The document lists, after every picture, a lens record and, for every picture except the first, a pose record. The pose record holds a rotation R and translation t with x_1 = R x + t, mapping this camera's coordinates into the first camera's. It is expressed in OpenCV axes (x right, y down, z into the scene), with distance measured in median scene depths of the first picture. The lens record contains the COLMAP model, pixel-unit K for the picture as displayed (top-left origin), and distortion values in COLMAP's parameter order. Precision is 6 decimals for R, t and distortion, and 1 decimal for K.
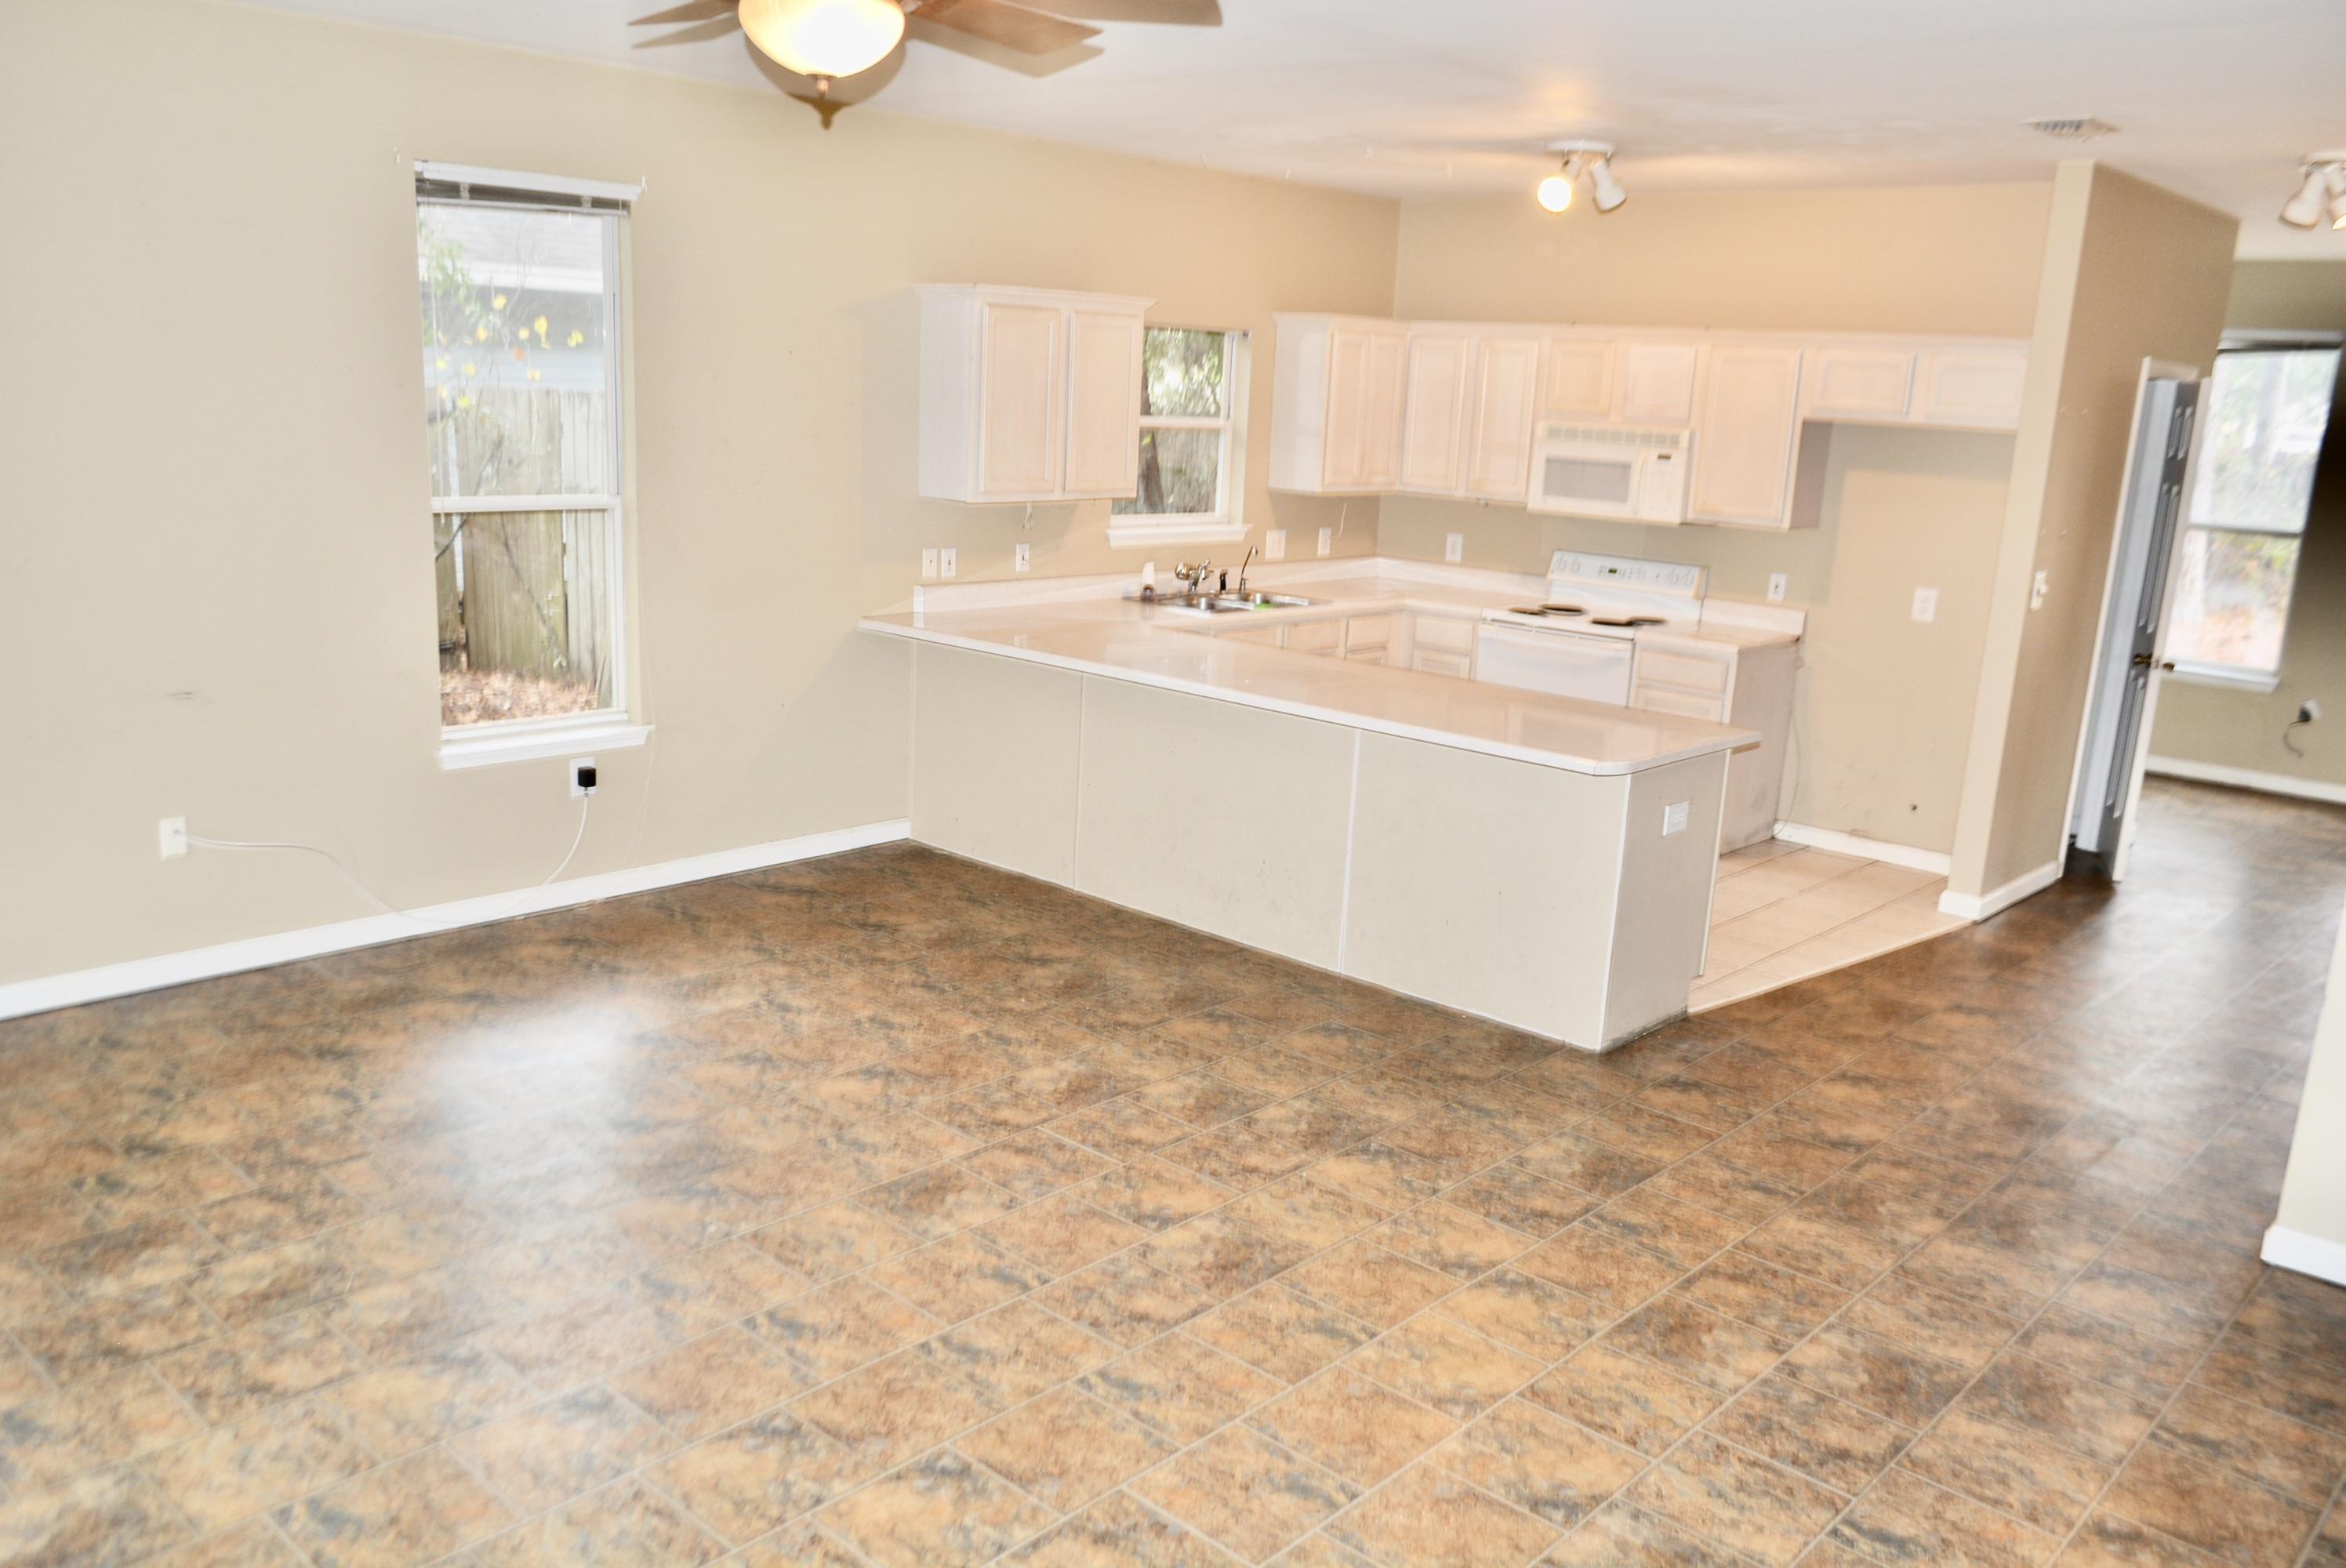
lens RADIAL K [[1865.1, 0, 1162.6], [0, 1865.1, 787.7], [0, 0, 1]] dist [0.006456, 0.006719]
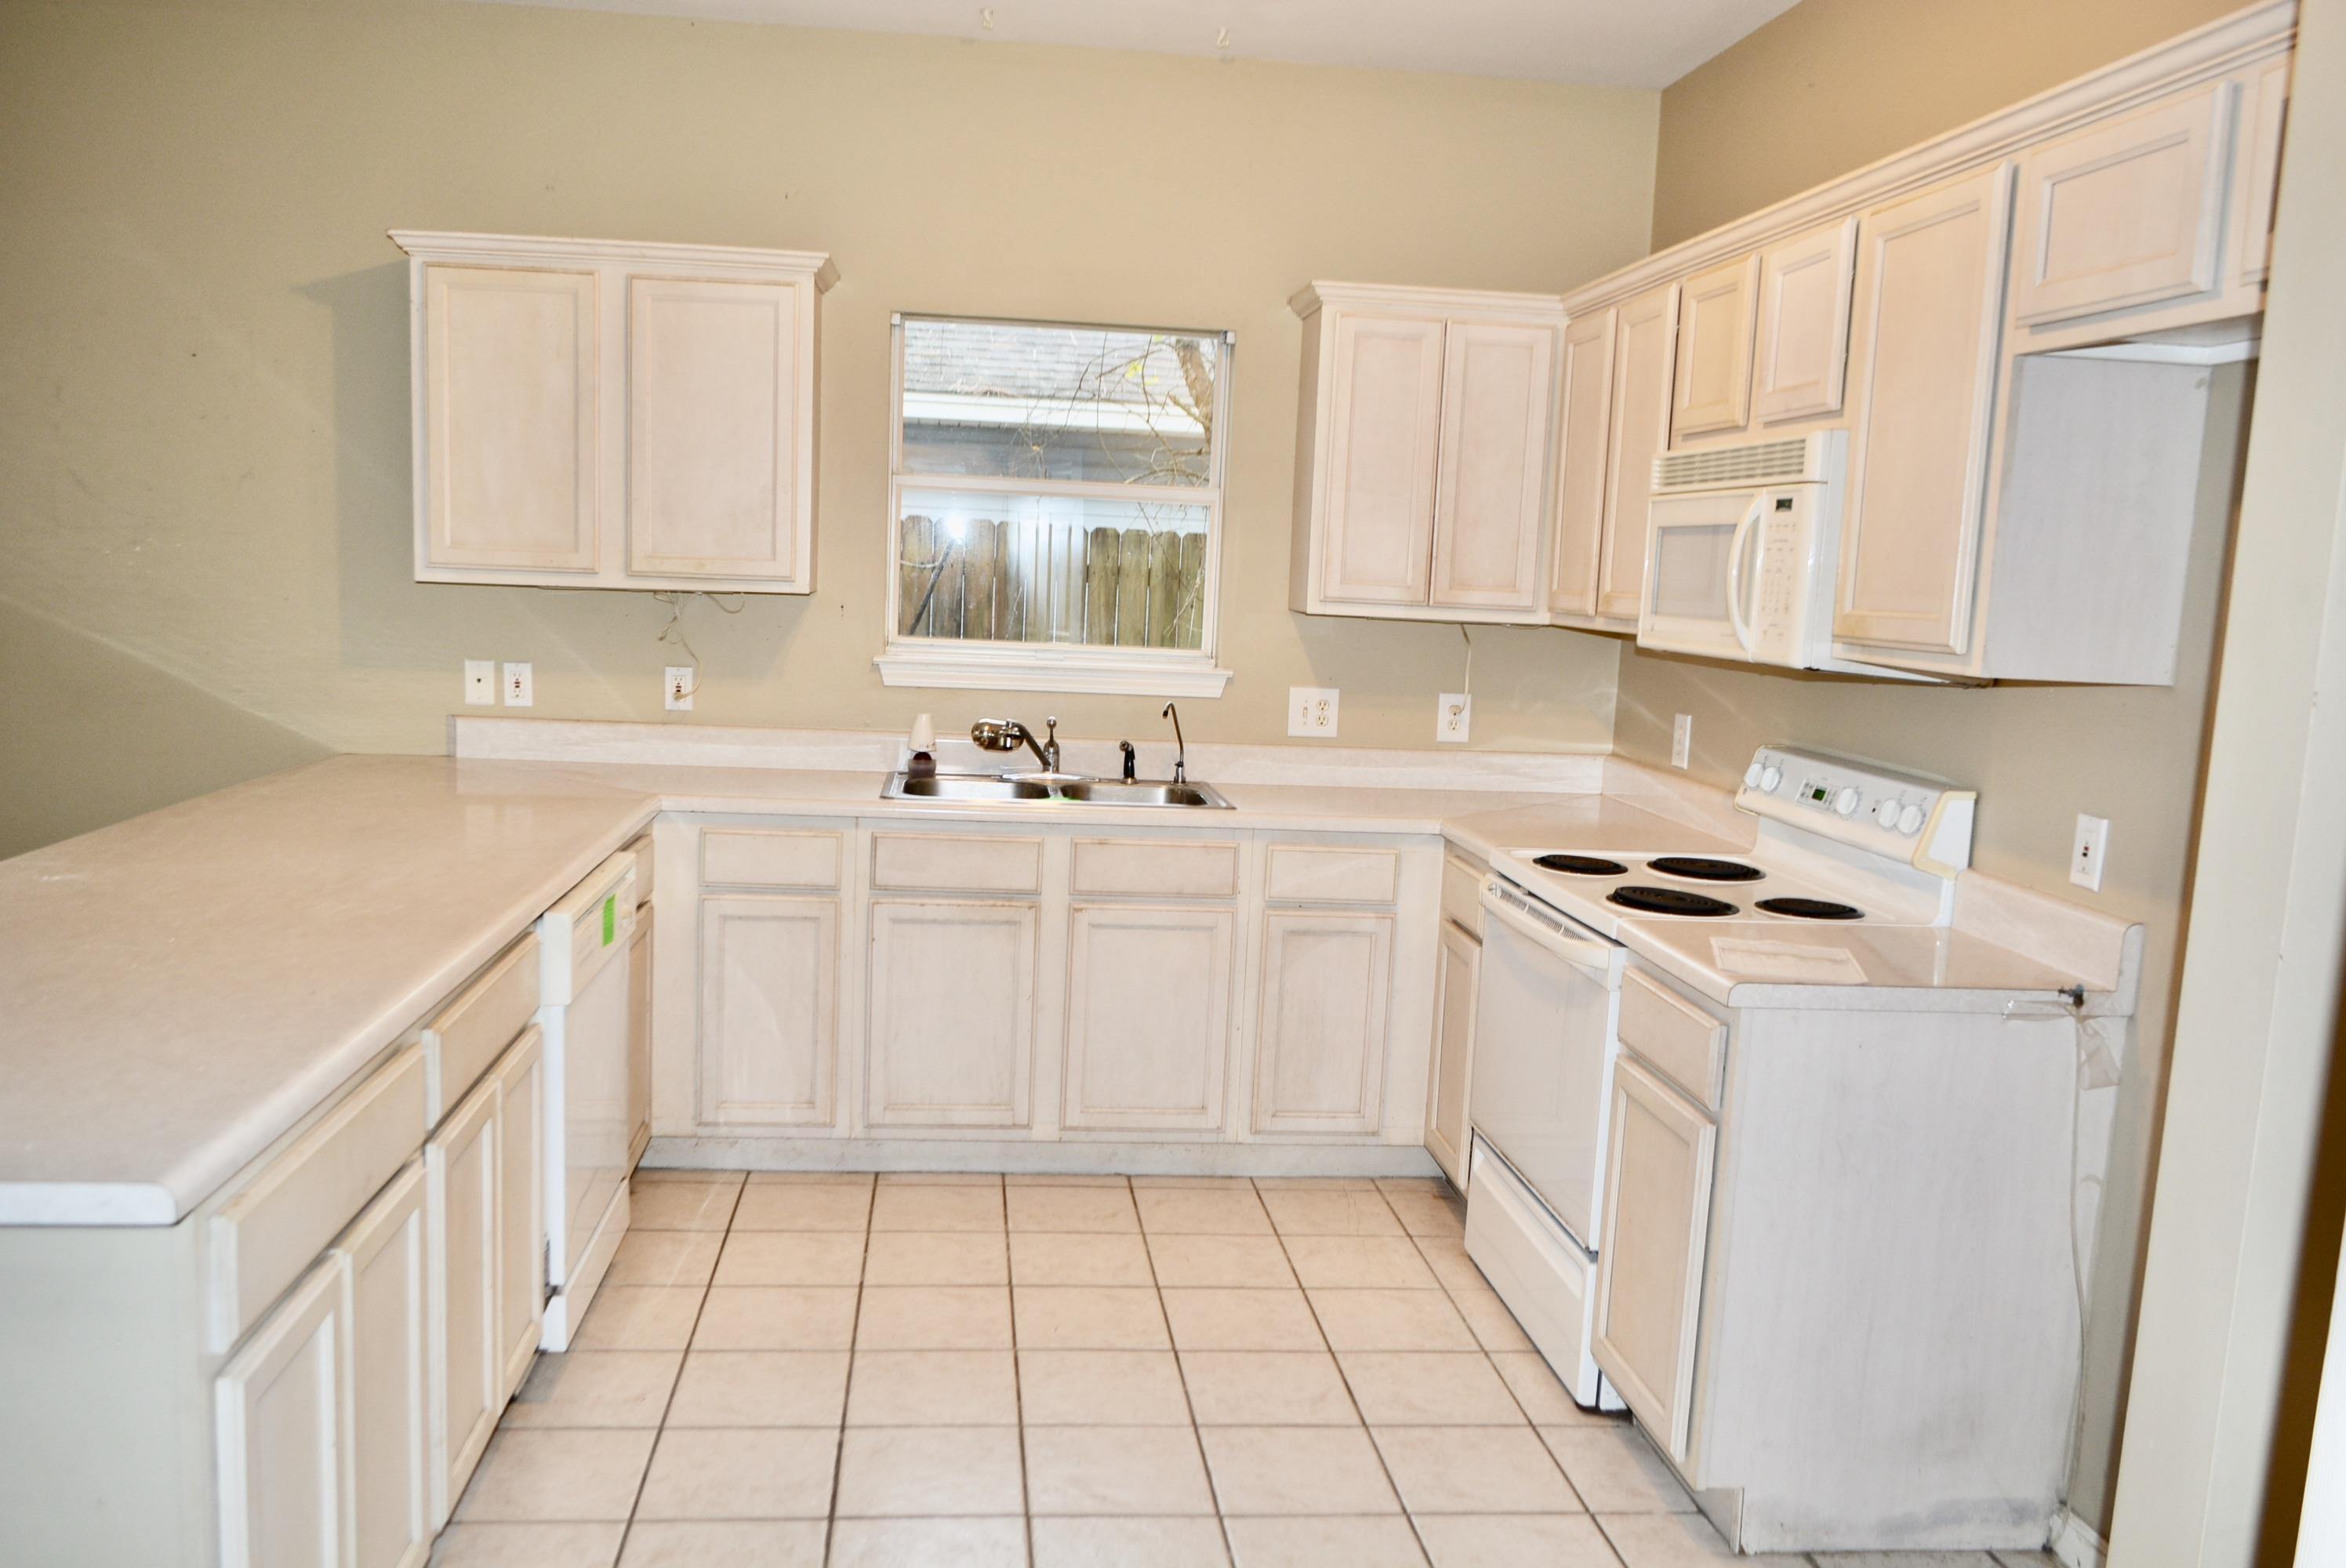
lens RADIAL K [[1849.7, 0, 1146.9], [0, 1849.7, 802.5], [0, 0, 1]] dist [-0.015913, 0.011692]
pose [[0.742359, 0.070627, -0.666270, 0.432773], [-0.151797, 0.986300, -0.064581, -0.066230], [0.652580, 0.149081, 0.742909, 0.617956]]
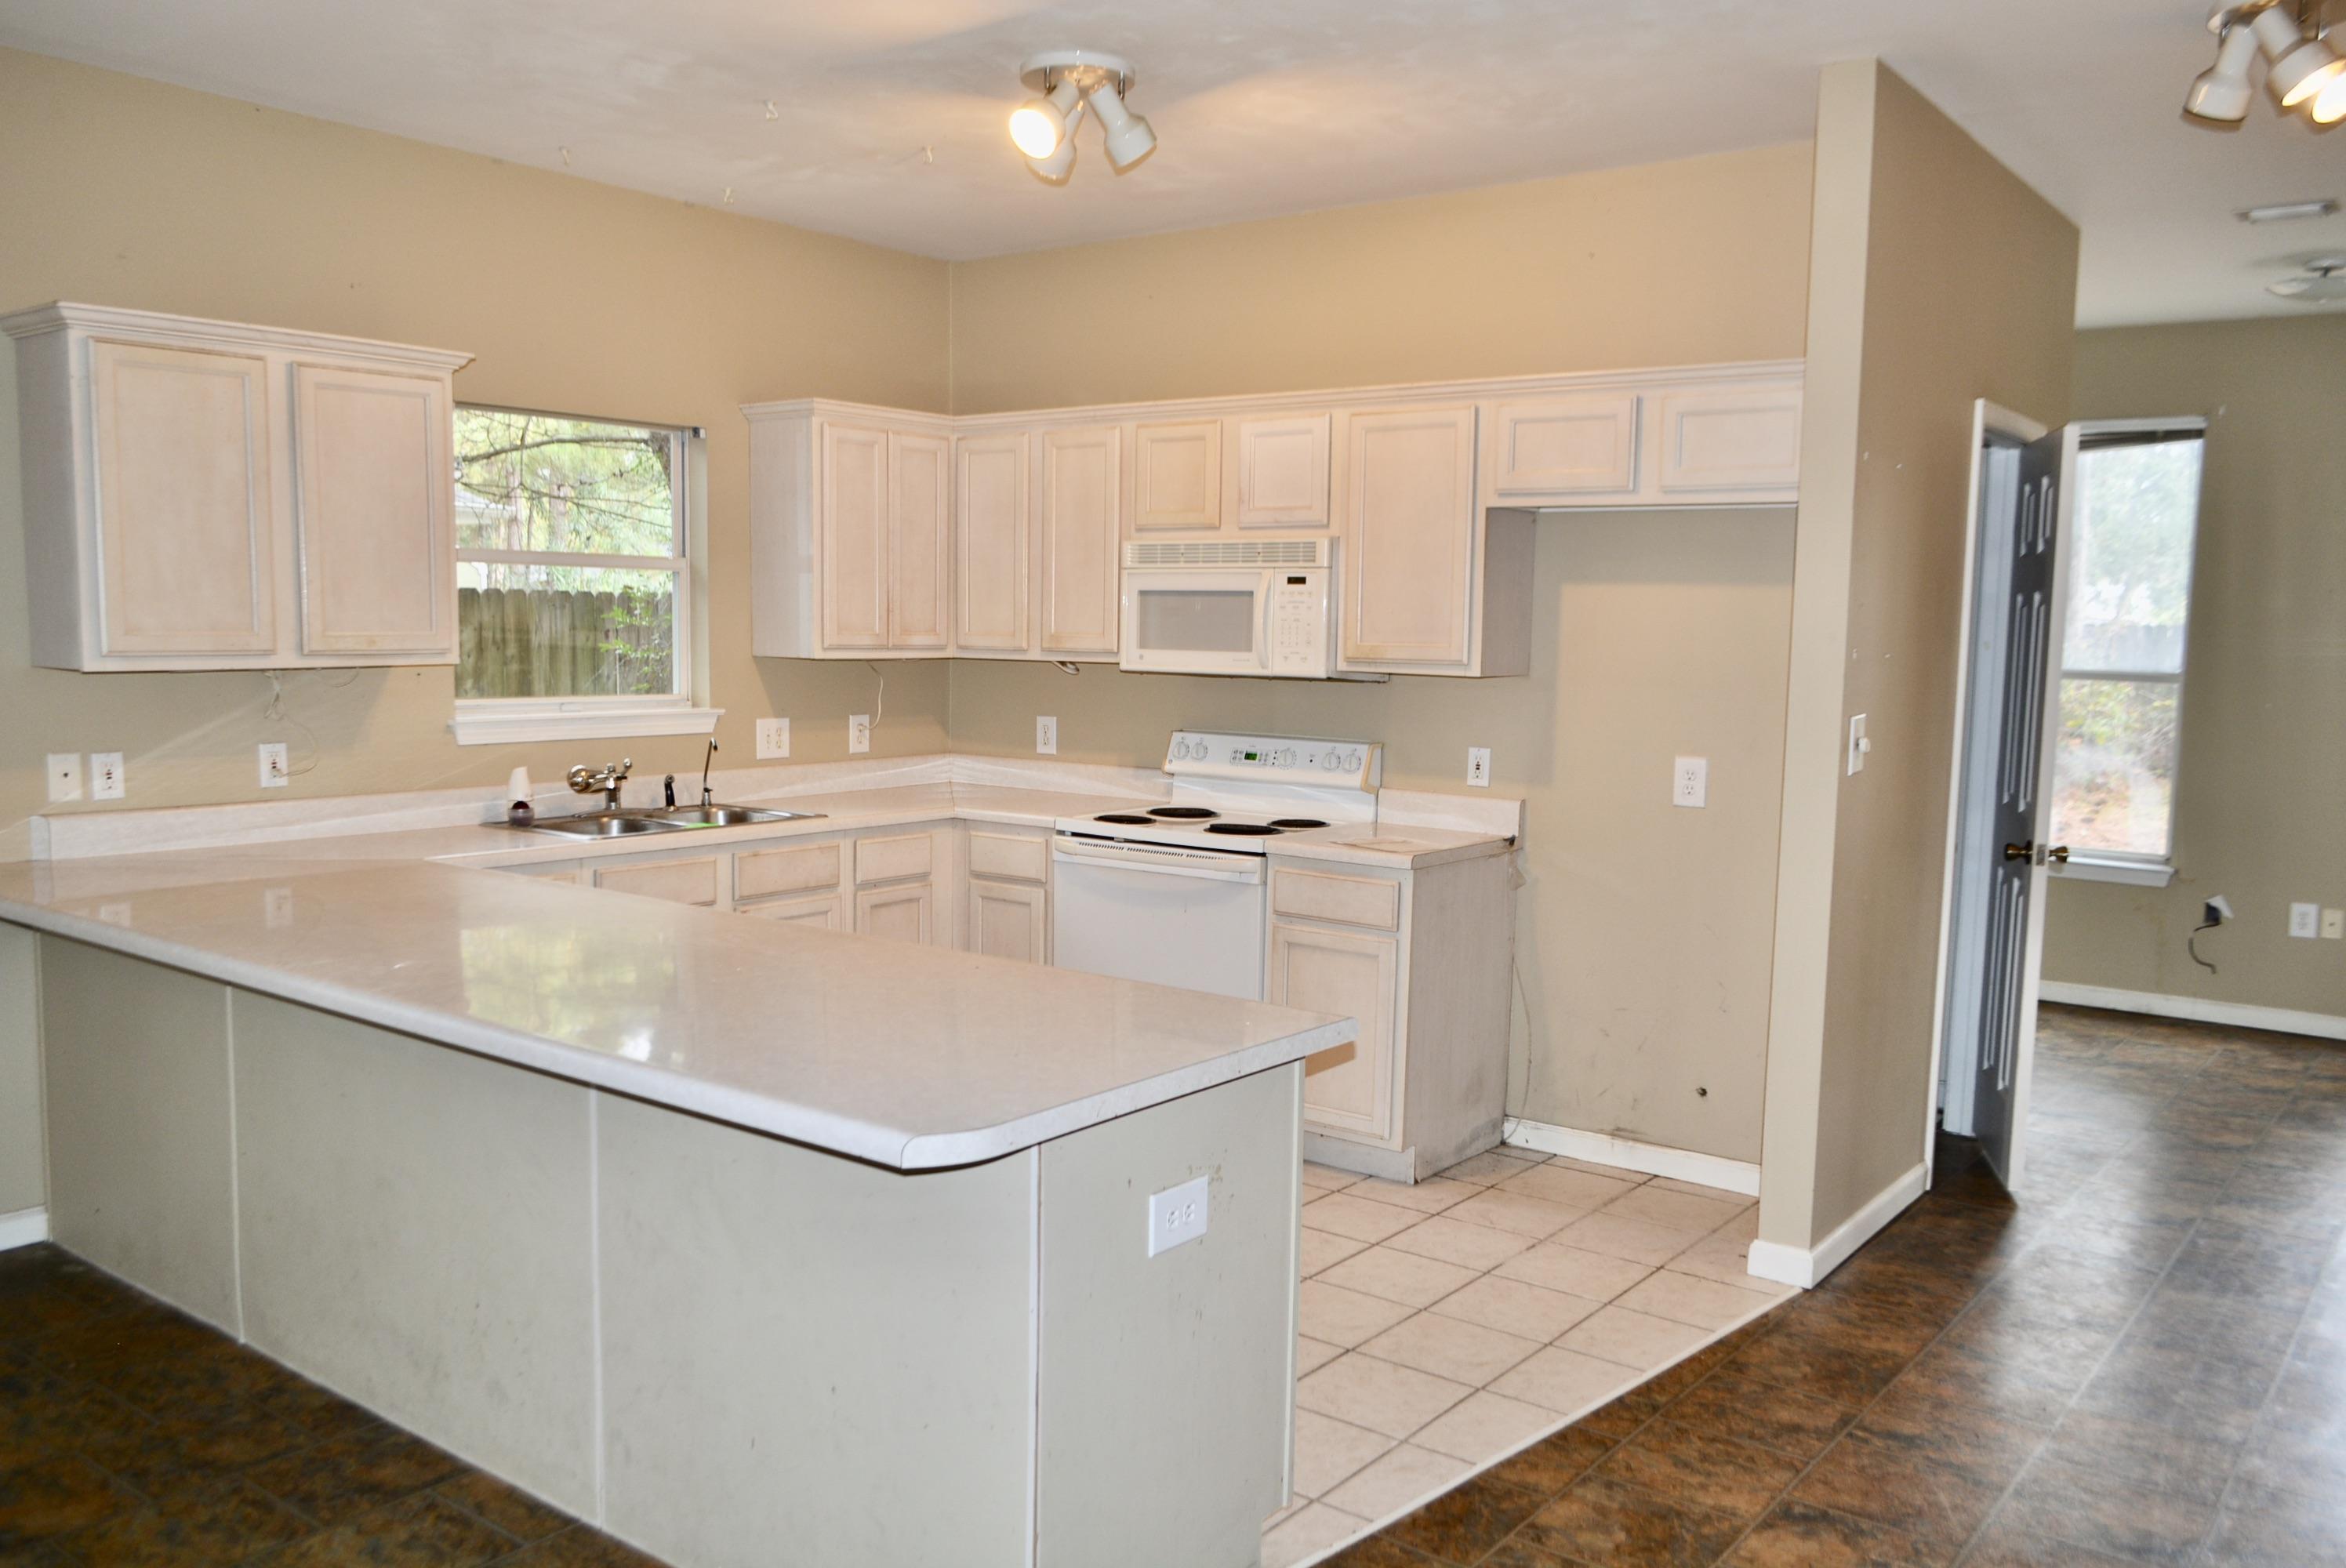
lens RADIAL K [[1849.7, 0, 1146.9], [0, 1849.7, 802.5], [0, 0, 1]] dist [-0.015913, 0.011692]
pose [[0.996751, -0.041463, 0.069050, 0.164659], [0.049115, 0.992371, -0.113086, -0.025355], [-0.063835, 0.116110, 0.991183, 0.353637]]
